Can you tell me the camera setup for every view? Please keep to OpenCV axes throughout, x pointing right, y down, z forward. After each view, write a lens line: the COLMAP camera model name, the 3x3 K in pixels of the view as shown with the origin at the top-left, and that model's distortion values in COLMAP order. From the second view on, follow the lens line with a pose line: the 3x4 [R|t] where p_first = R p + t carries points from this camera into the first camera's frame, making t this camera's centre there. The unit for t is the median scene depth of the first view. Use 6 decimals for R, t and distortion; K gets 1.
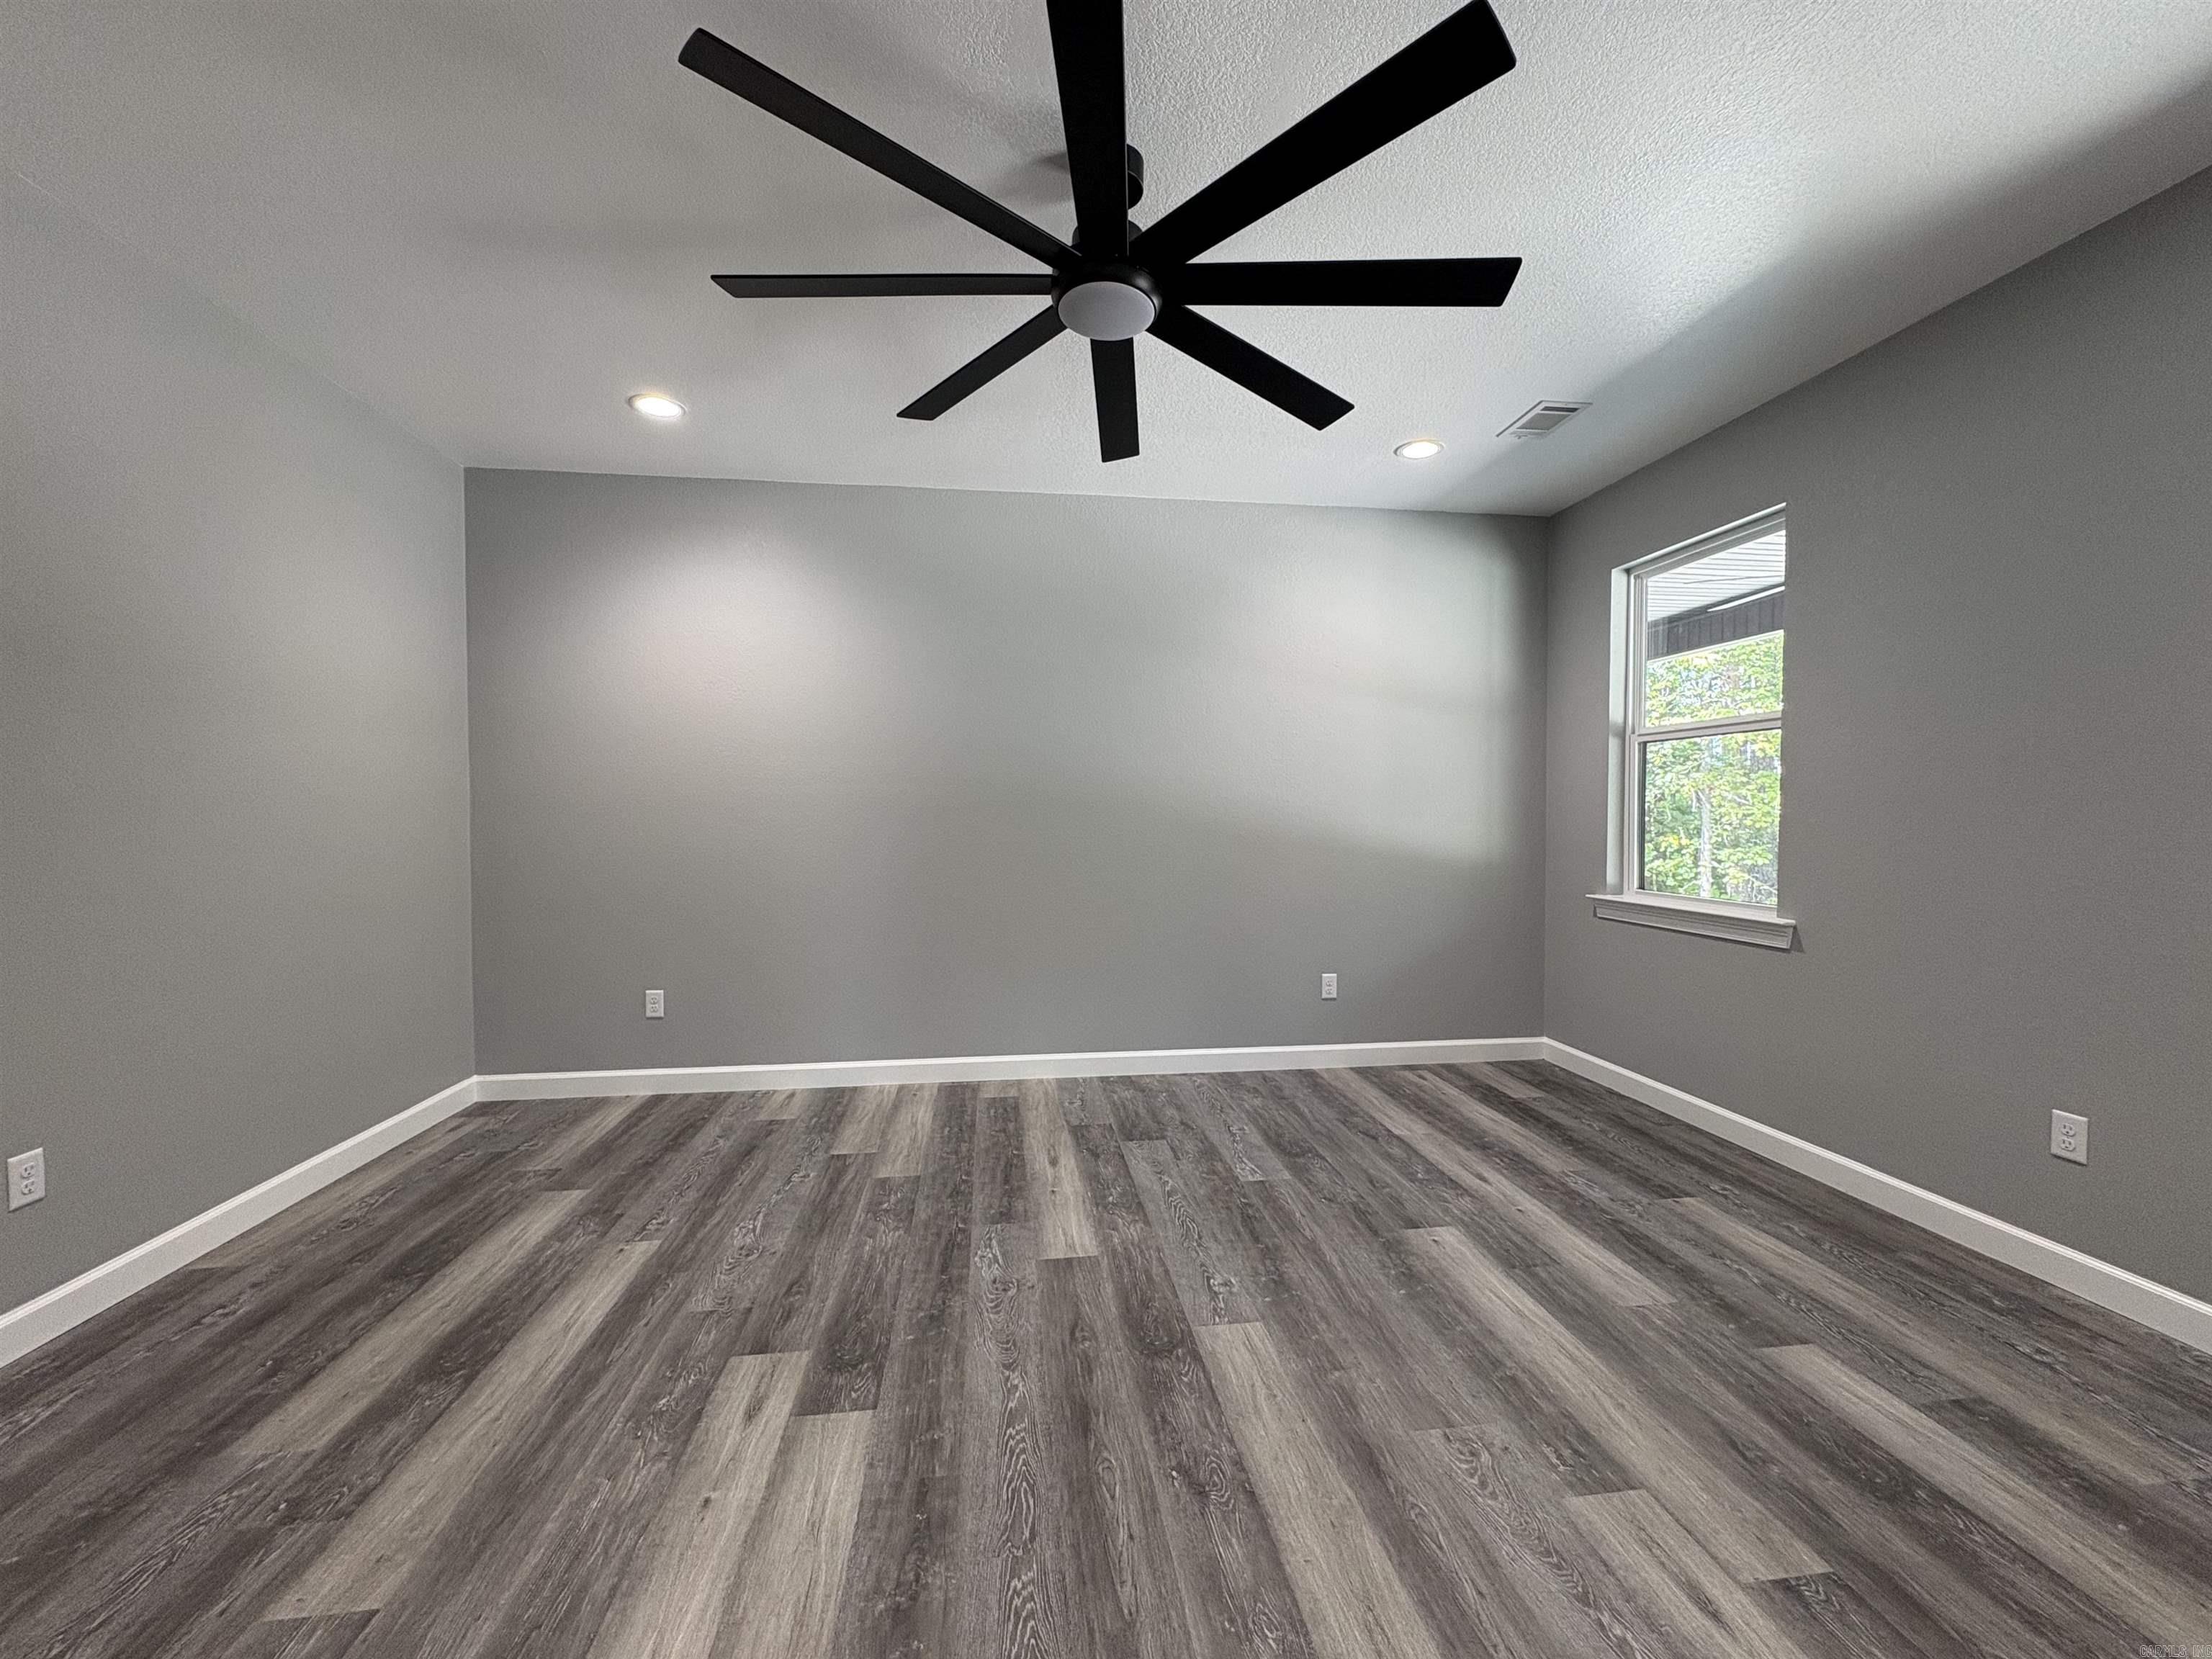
lens RADIAL K [[885.3, 0, 1109.6], [0, 885.3, 832.9], [0, 0, 1]] dist [0.001339, -0.000229]
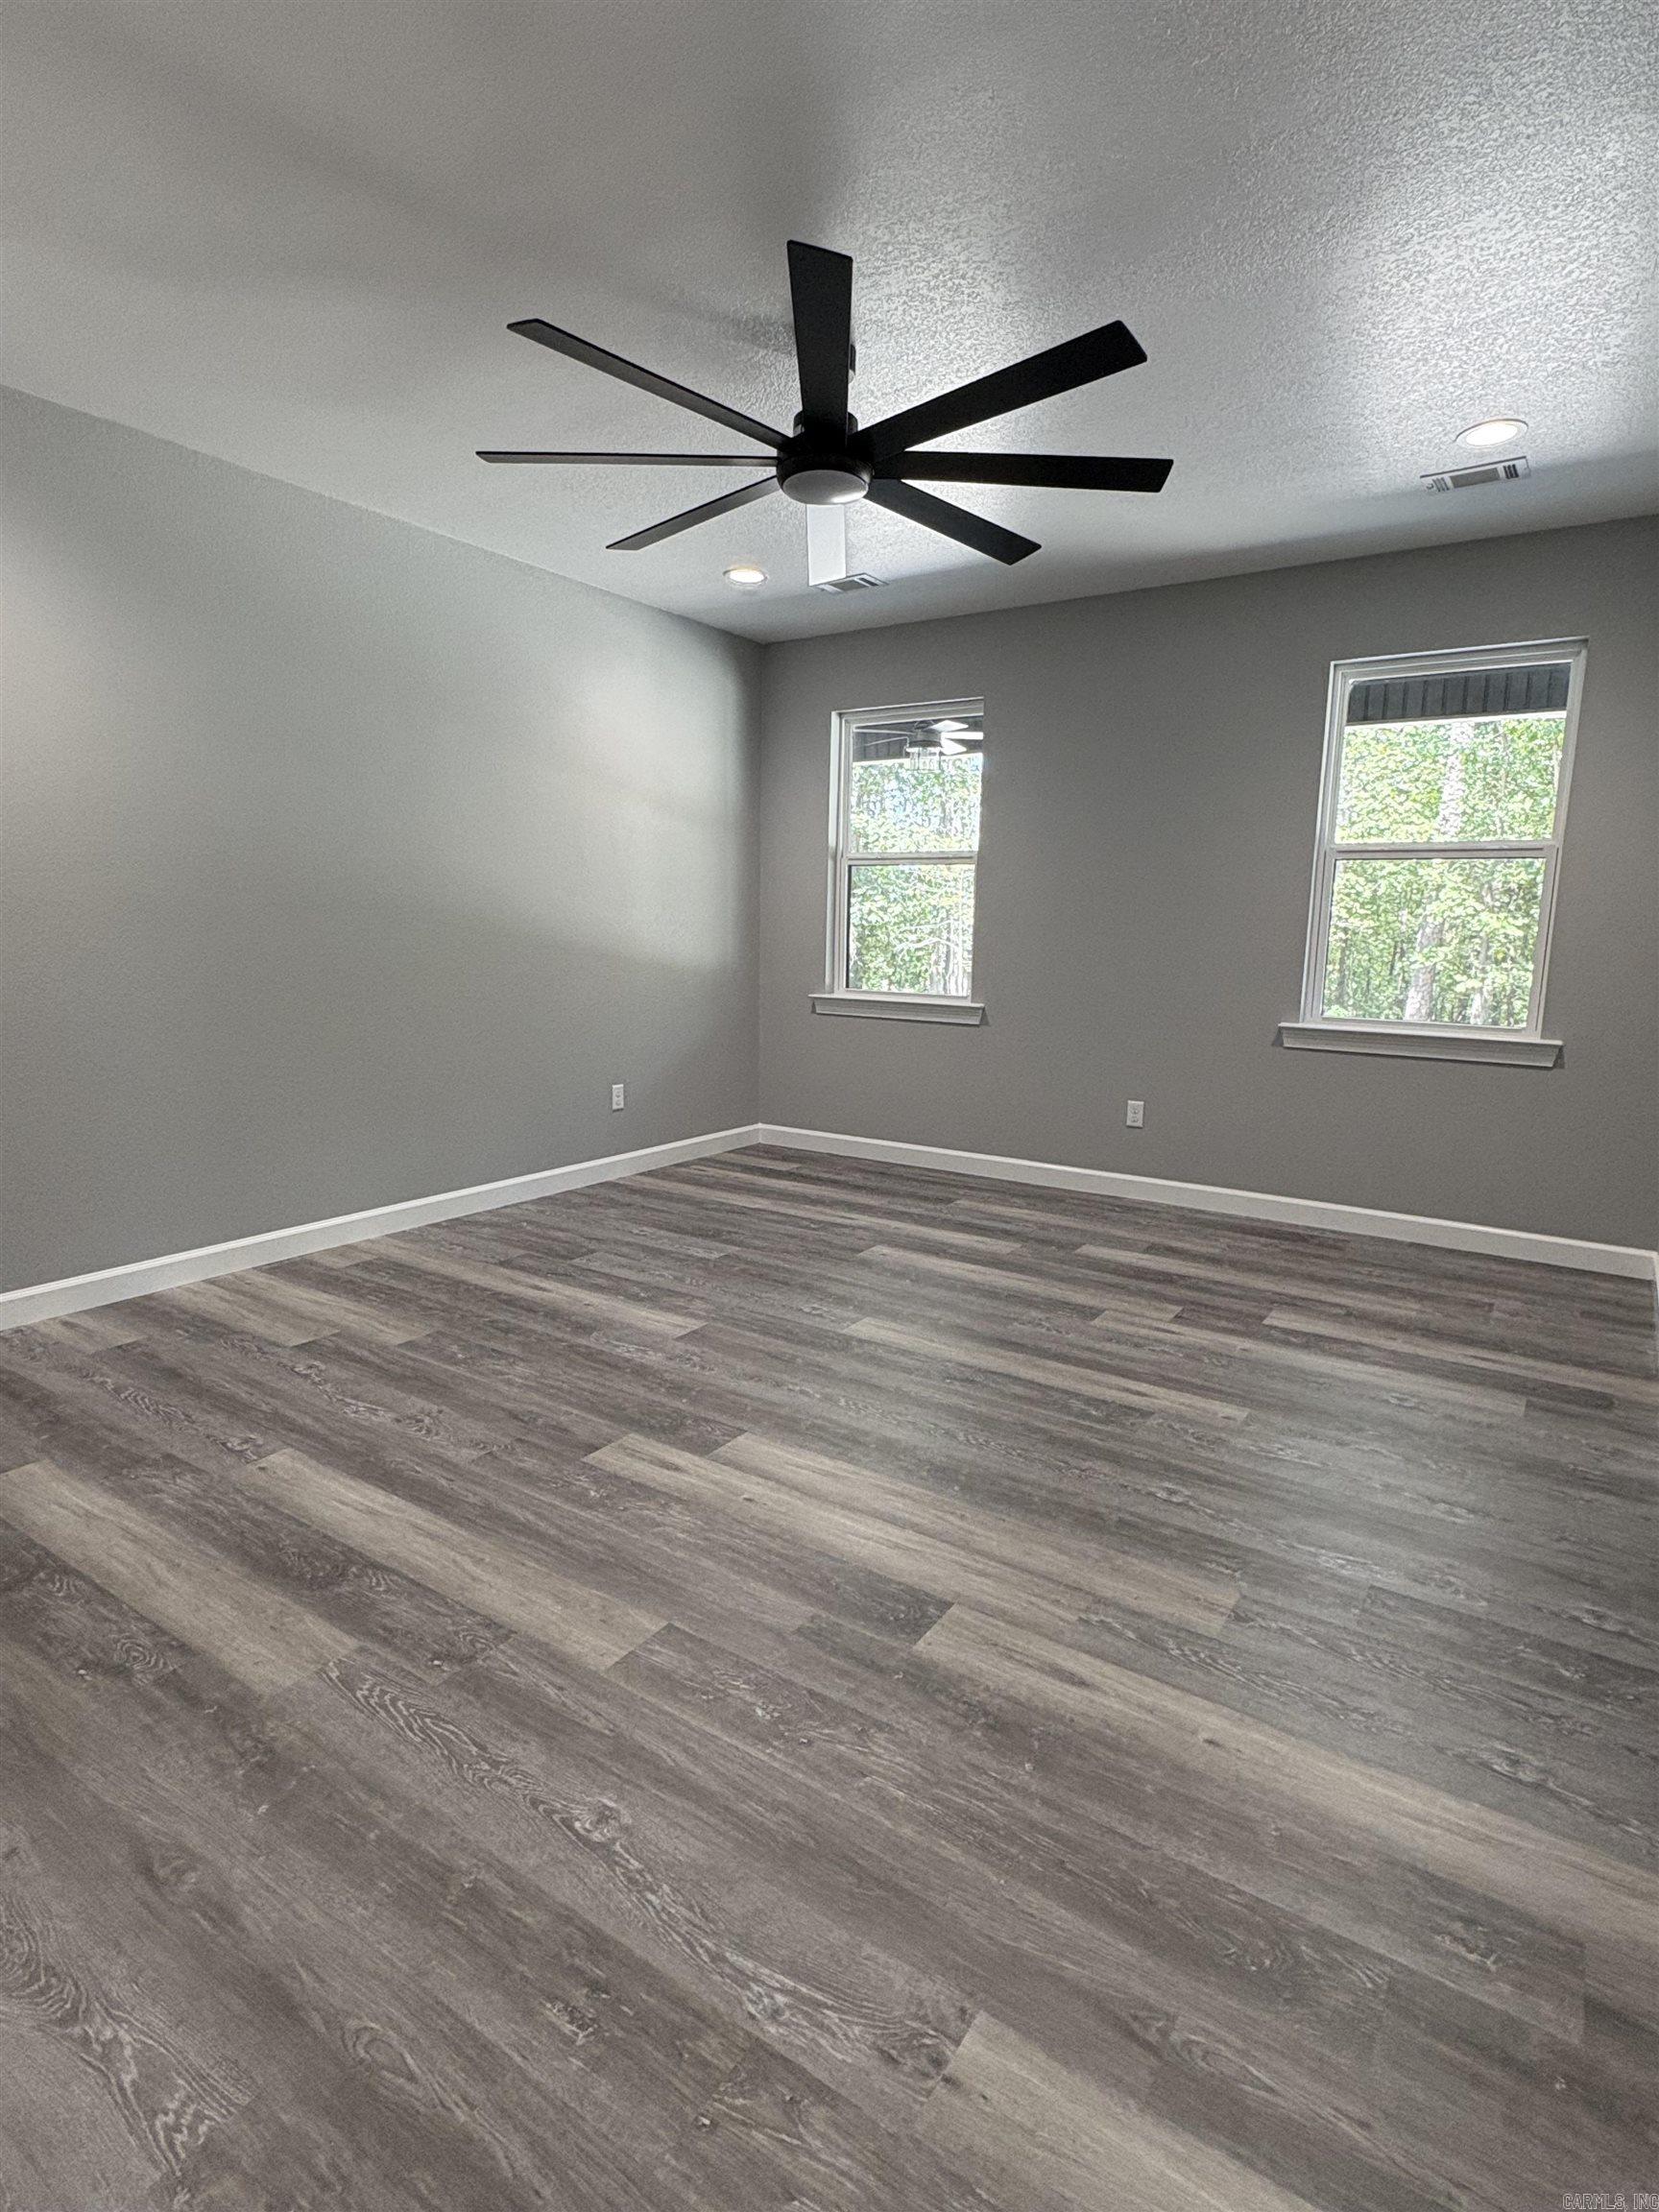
lens RADIAL K [[1148.0, 0, 837.5], [0, 1148.0, 1106.1], [0, 0, 1]] dist [-0.003738, -0.000619]
pose [[0.656059, -0.109627, 0.746705, -0.784643], [-0.001748, 0.989171, 0.146760, -0.009775], [-0.754707, -0.097588, 0.648763, -0.038194]]
